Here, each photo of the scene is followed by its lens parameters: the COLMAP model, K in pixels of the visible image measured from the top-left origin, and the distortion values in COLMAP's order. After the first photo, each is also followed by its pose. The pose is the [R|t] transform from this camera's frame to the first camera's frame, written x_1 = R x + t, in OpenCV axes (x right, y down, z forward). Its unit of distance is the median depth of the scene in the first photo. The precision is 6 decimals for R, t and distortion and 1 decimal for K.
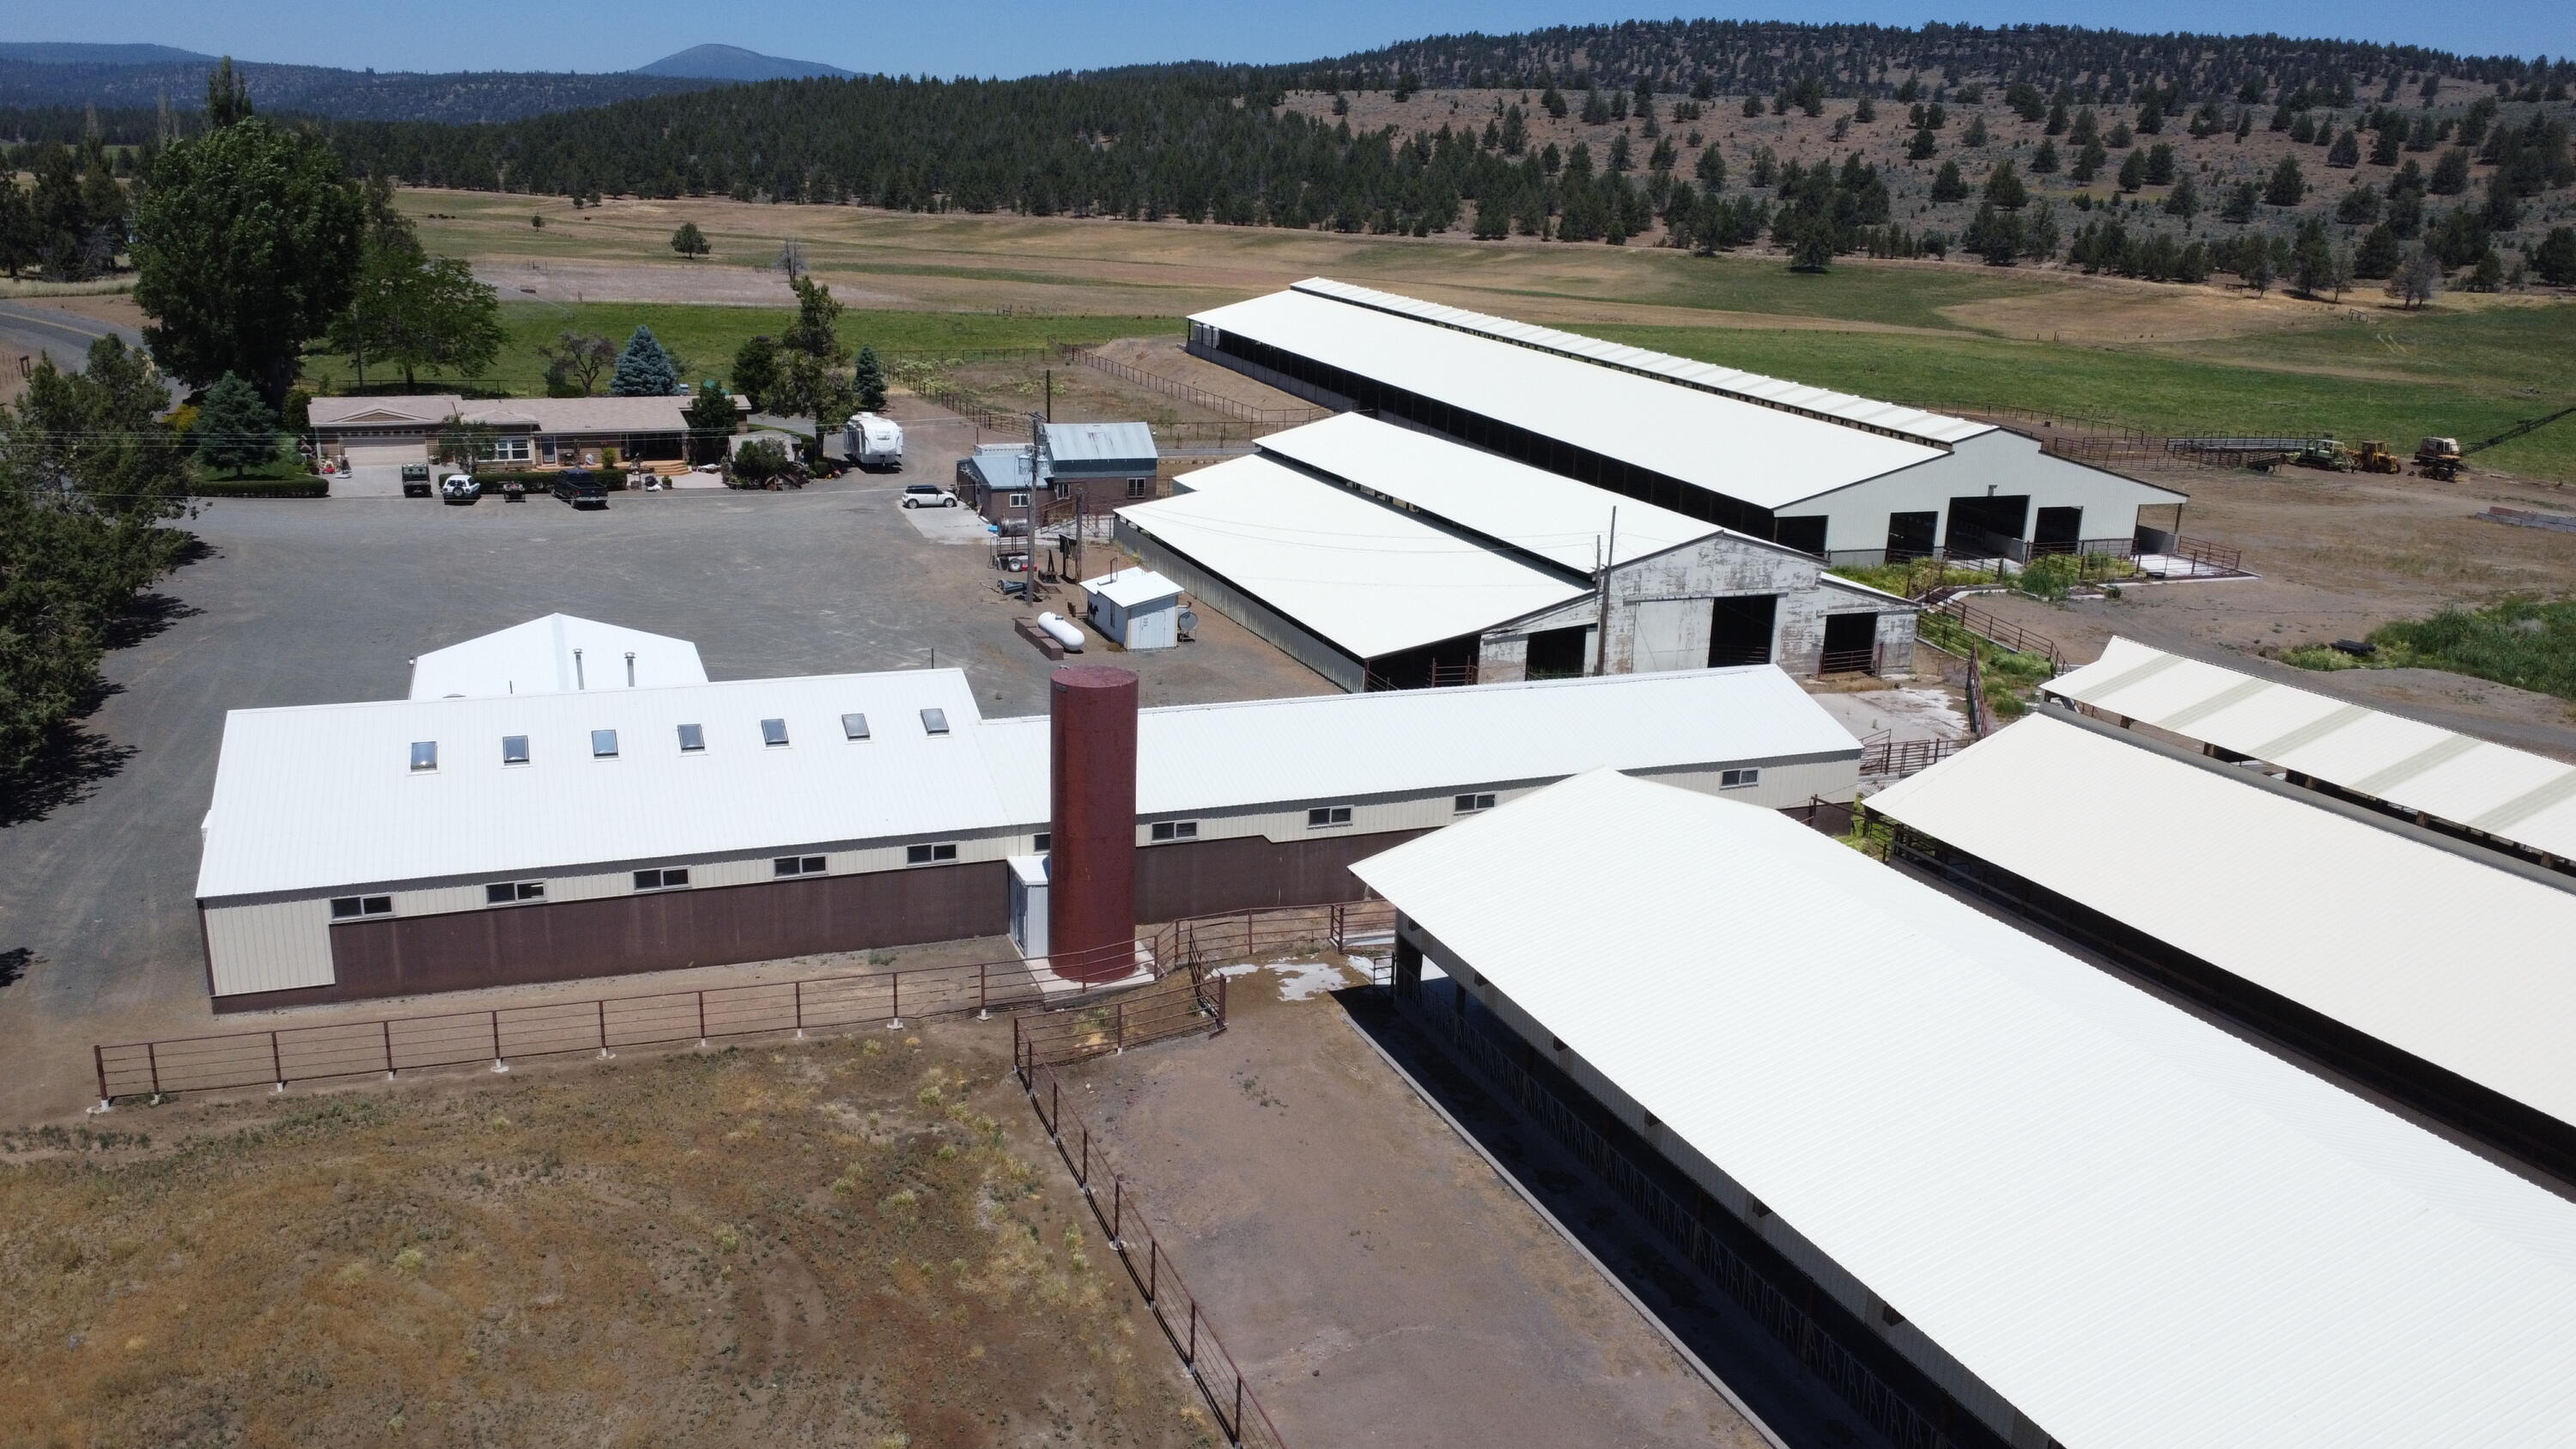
lens RADIAL K [[1929.0, 0, 1290.3], [0, 1929.0, 728.8], [0, 0, 1]] dist [0.005658, -0.004902]
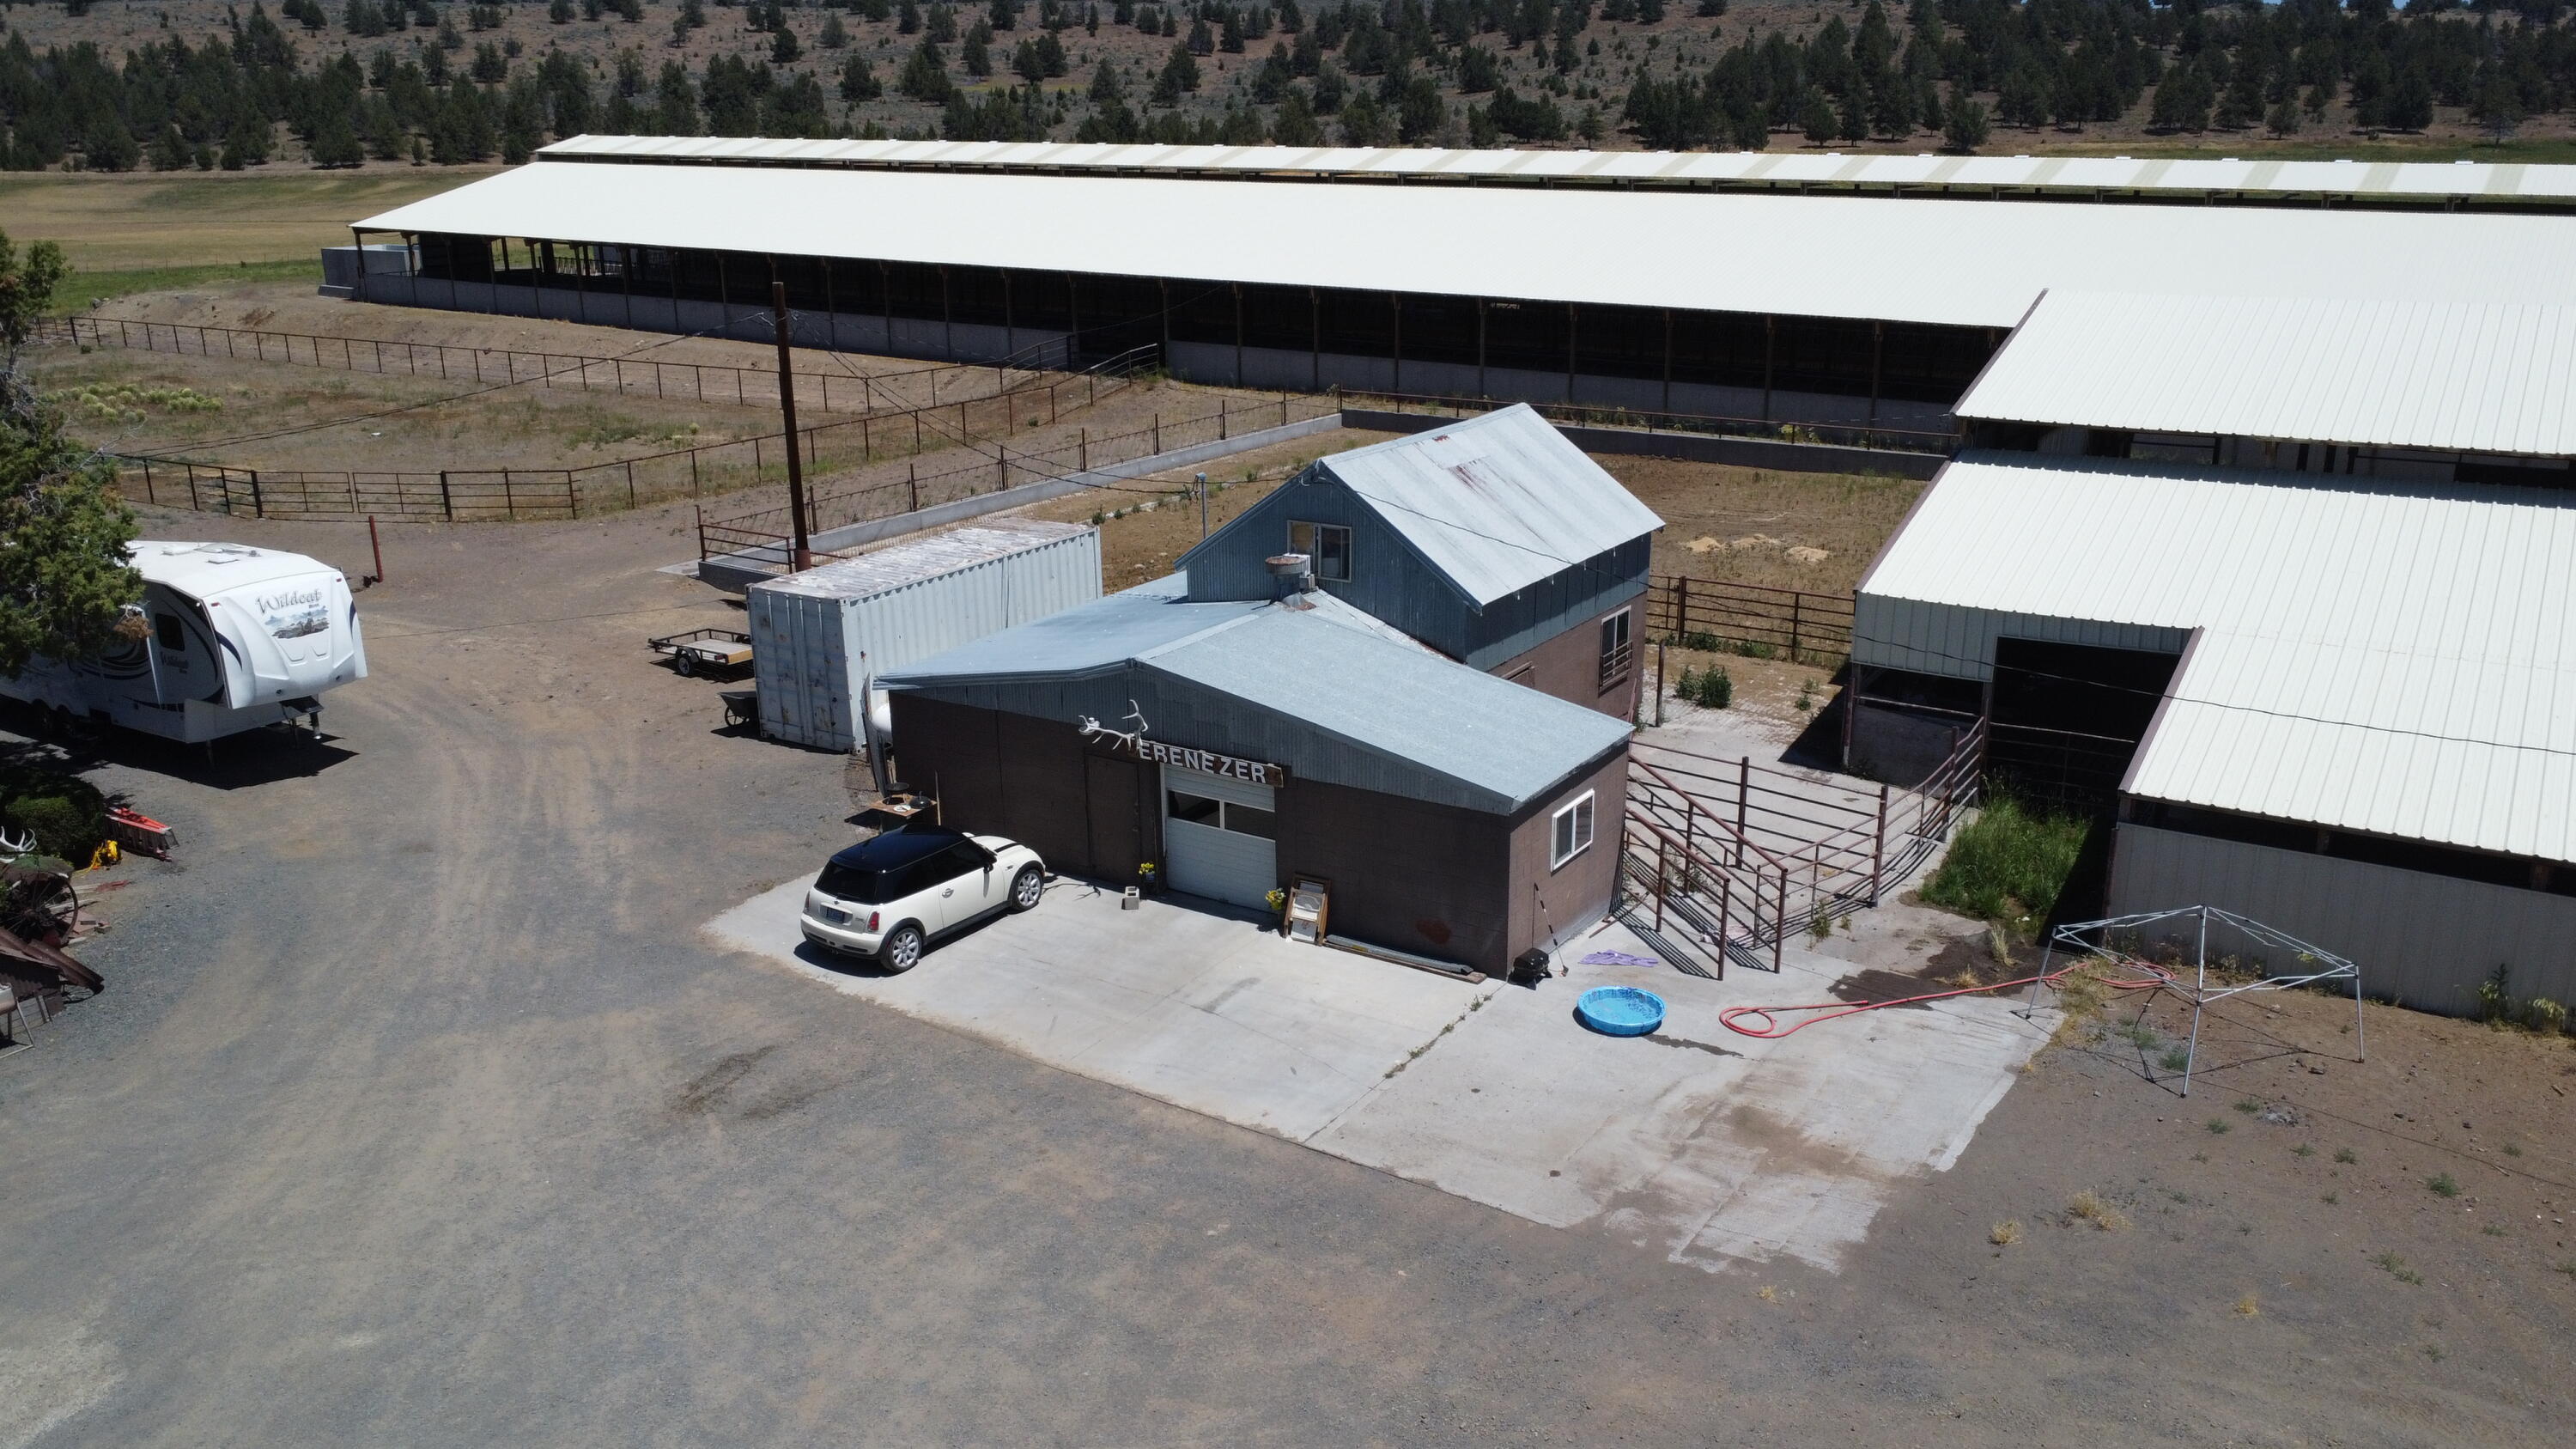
lens RADIAL K [[1929.0, 0, 1293.7], [0, 1929.0, 729.5], [0, 0, 1]] dist [0.005658, -0.004902]
pose [[0.809075, -0.216262, 0.546469, -0.057319], [0.200488, 0.975621, 0.089263, -0.031824], [-0.552451, 0.037340, 0.832709, 0.174131]]
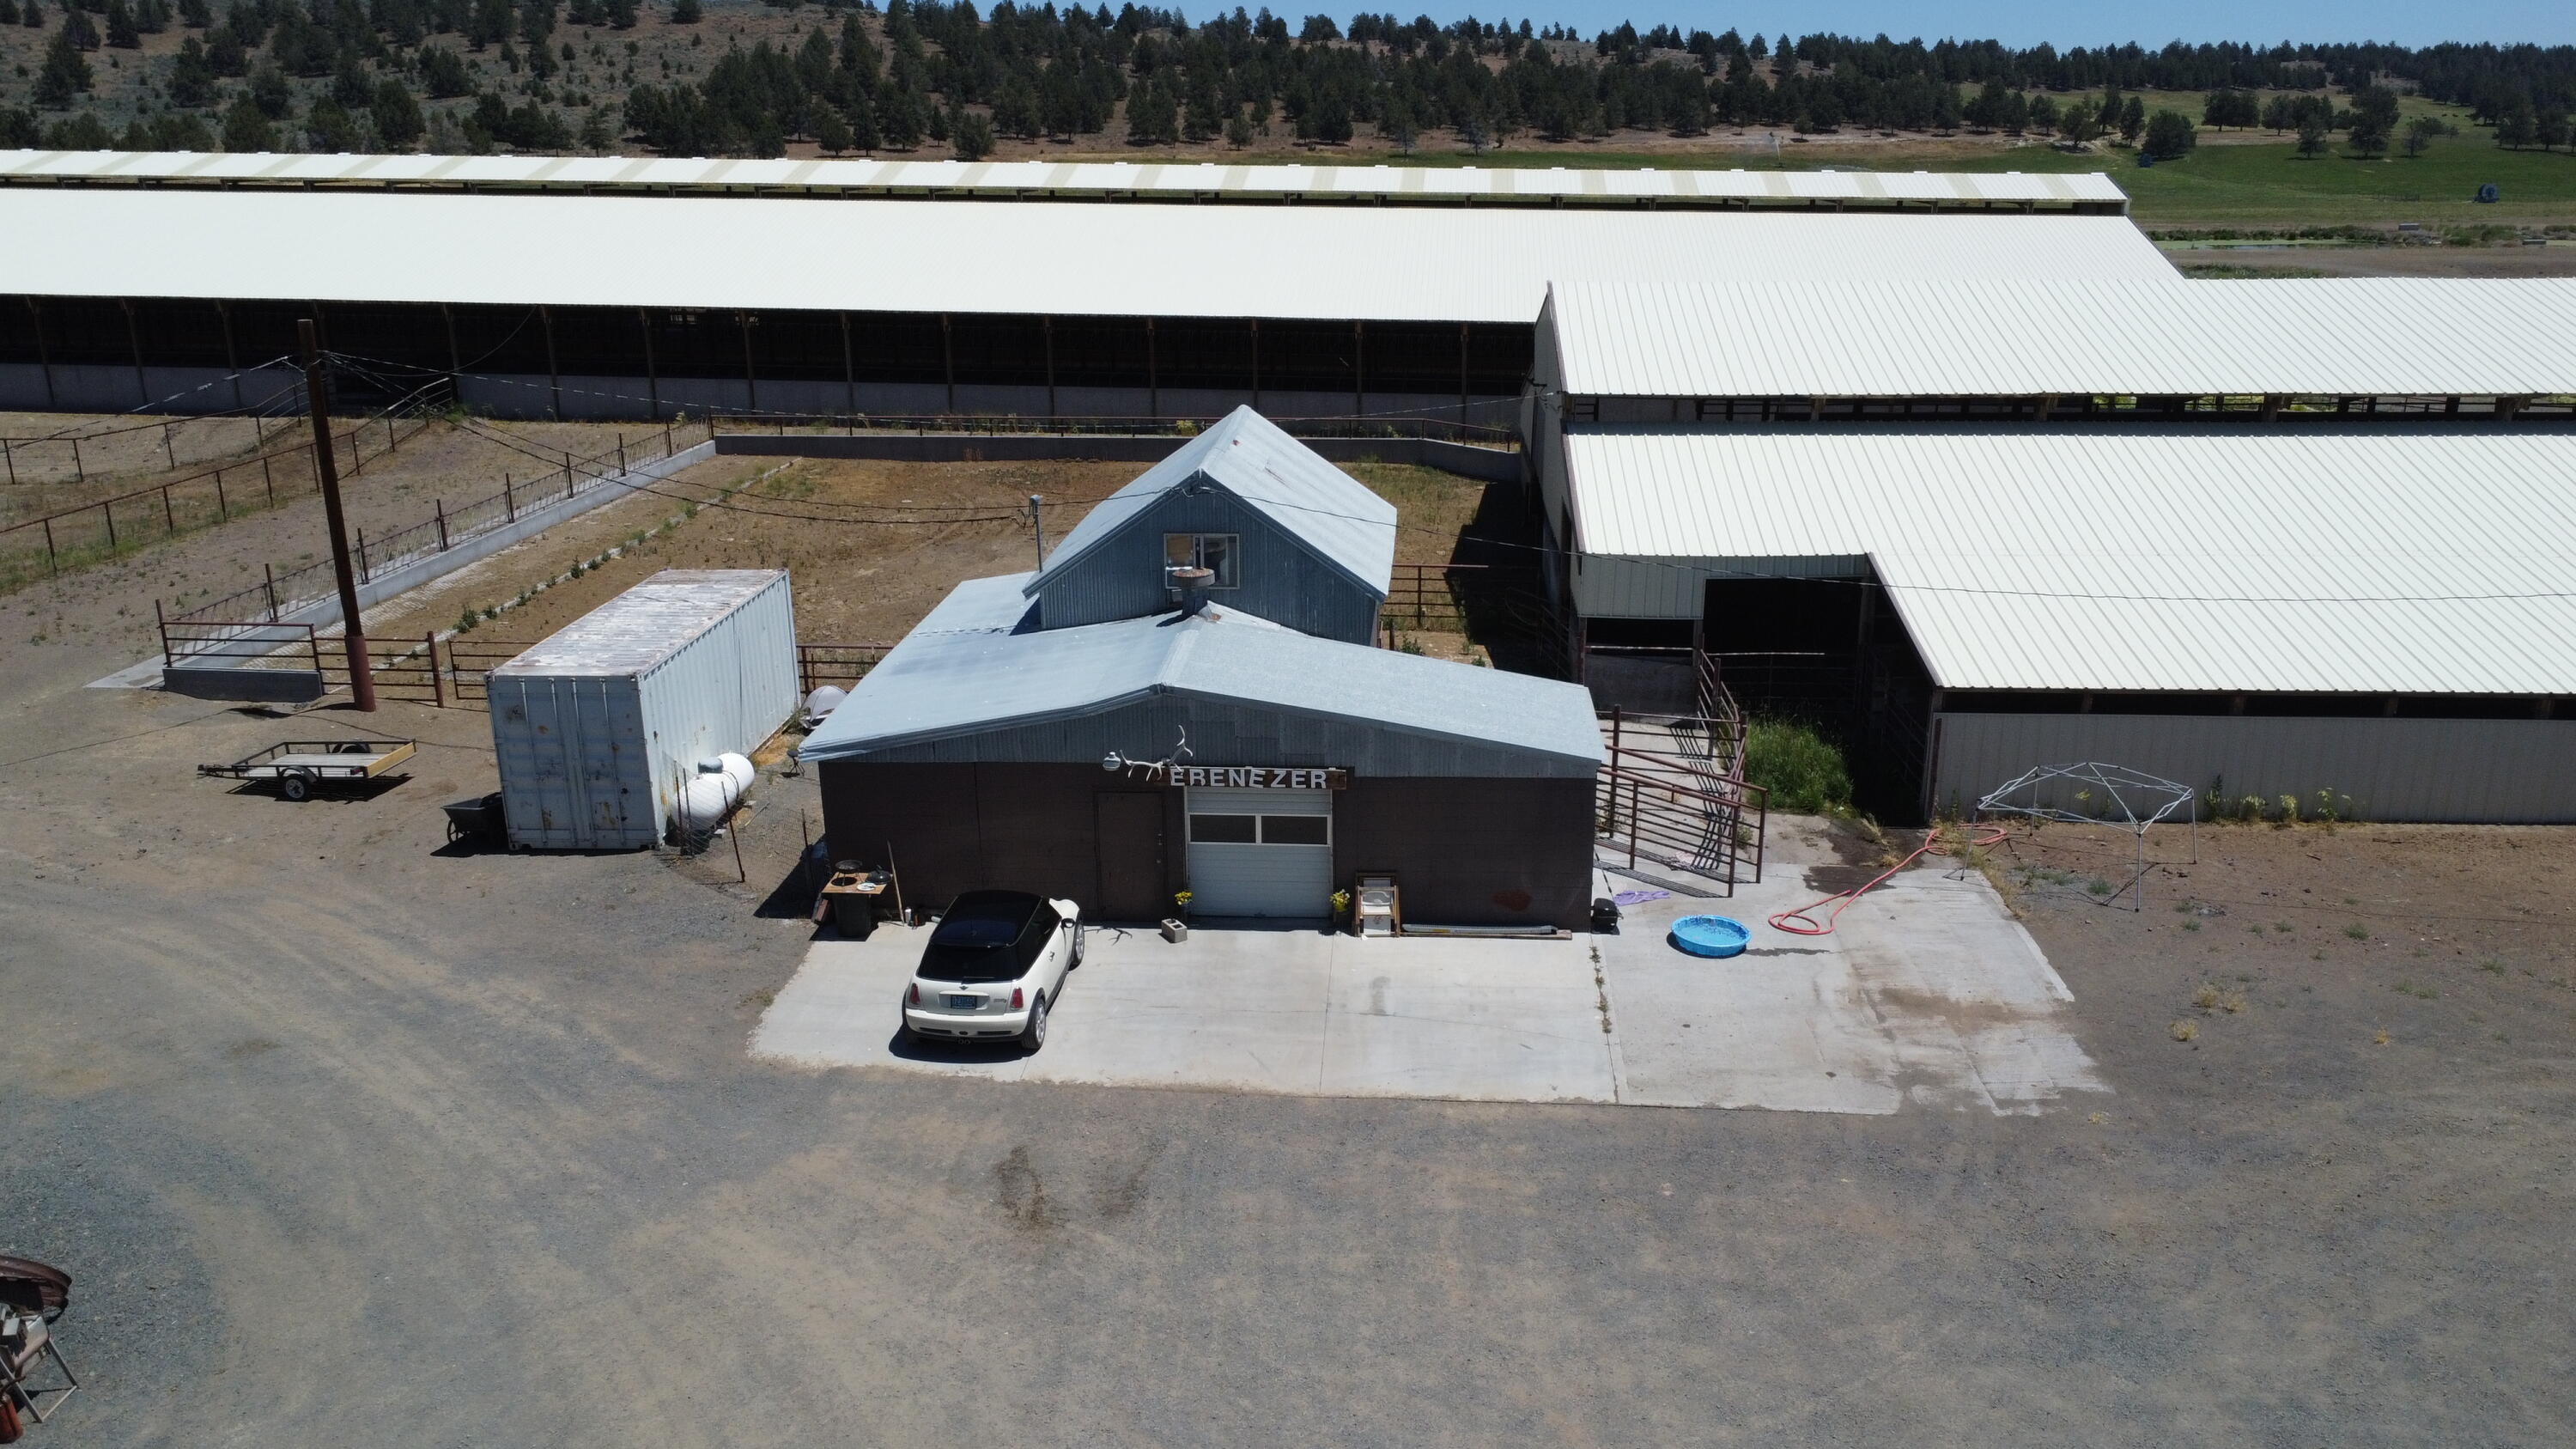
lens RADIAL K [[1929.0, 0, 1292.6], [0, 1929.0, 731.0], [0, 0, 1]] dist [0.005658, -0.004902]
pose [[0.425225, -0.305483, 0.851977, -0.071648], [0.271479, 0.941026, 0.201915, -0.037192], [-0.863413, 0.145435, 0.483080, 0.190217]]
